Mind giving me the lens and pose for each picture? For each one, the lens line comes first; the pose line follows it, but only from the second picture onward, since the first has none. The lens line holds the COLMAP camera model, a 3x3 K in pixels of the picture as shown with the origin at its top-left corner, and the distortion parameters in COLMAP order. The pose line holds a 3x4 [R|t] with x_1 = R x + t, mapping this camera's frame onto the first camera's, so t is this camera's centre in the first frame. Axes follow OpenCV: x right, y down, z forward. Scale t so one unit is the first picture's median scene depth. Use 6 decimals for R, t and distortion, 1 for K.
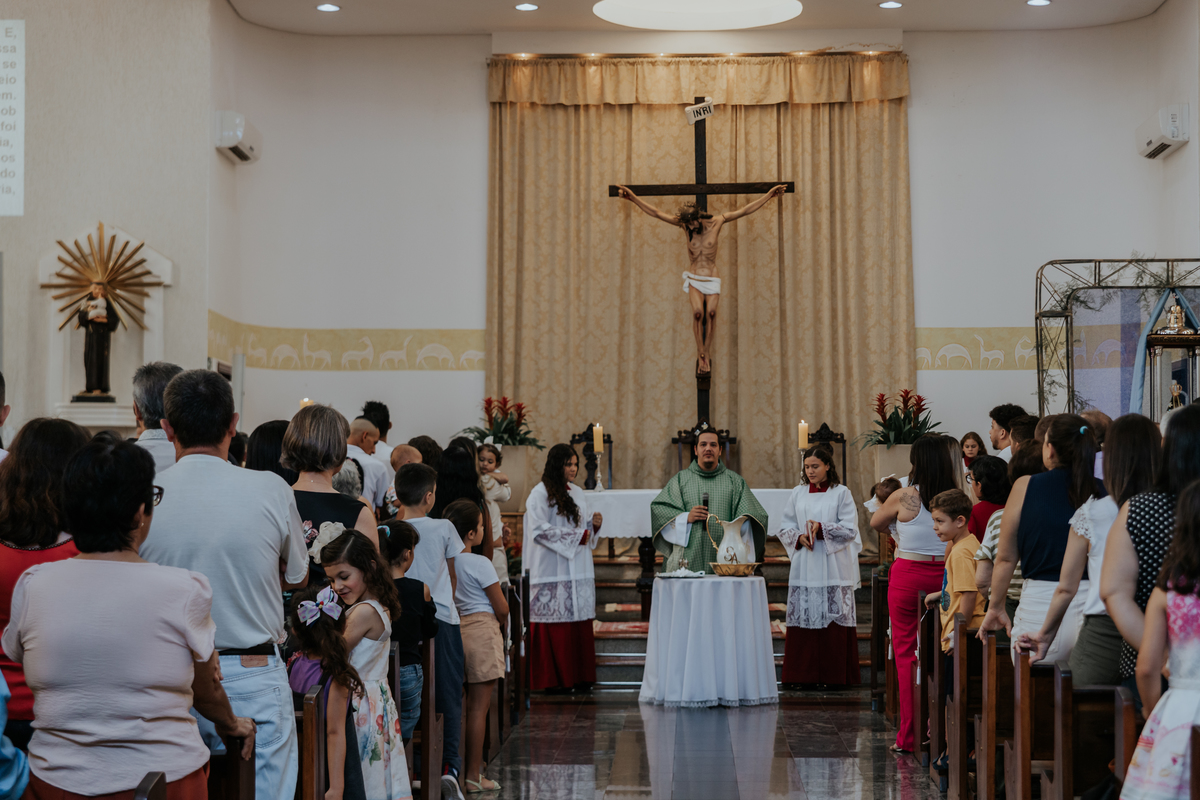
lens RADIAL K [[2323.2, 0, 598.3], [0, 2323.2, 402.6], [0, 0, 1]] dist [0.315095, 0.000000]
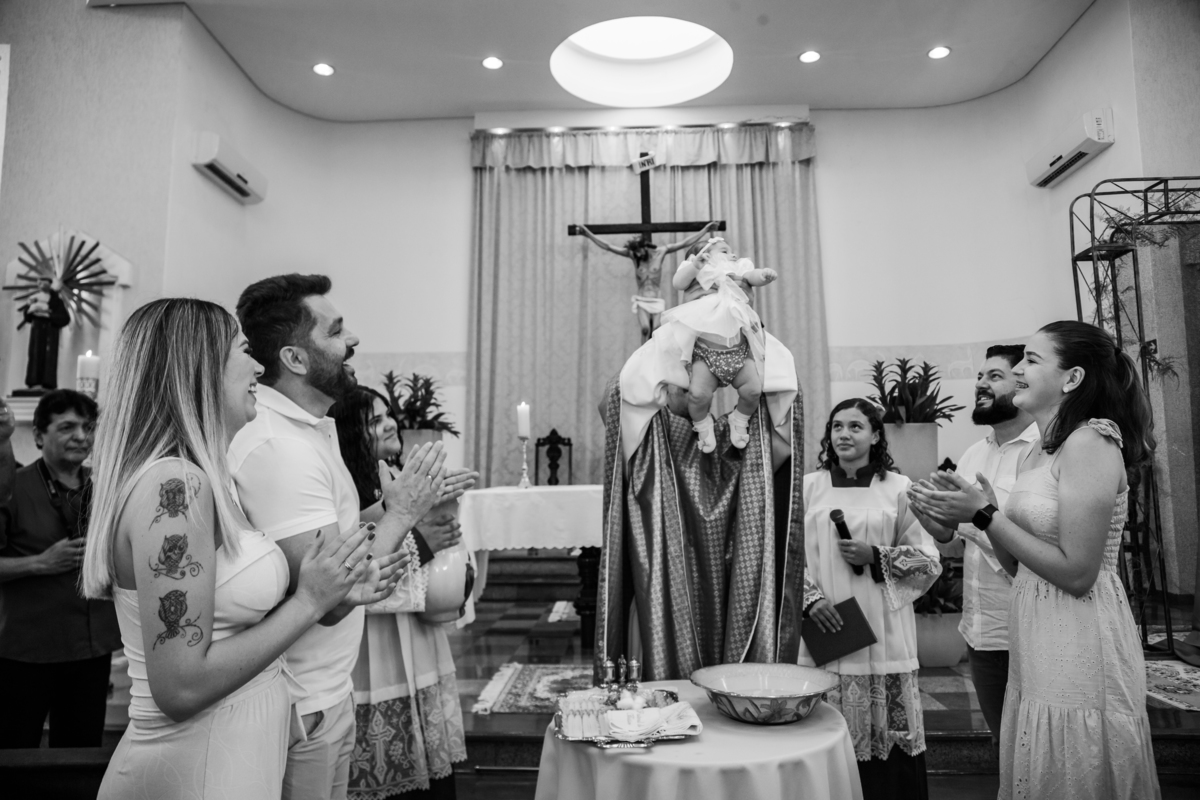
lens RADIAL K [[856.6, 0, 610.6], [0, 856.6, 387.8], [0, 0, 1]] dist [0.037881, 0.003730]
pose [[0.999910, -0.006149, 0.011921, 0.020052], [0.007181, 0.996046, -0.088546, 0.026480], [-0.011329, 0.088624, 0.996001, 0.567682]]
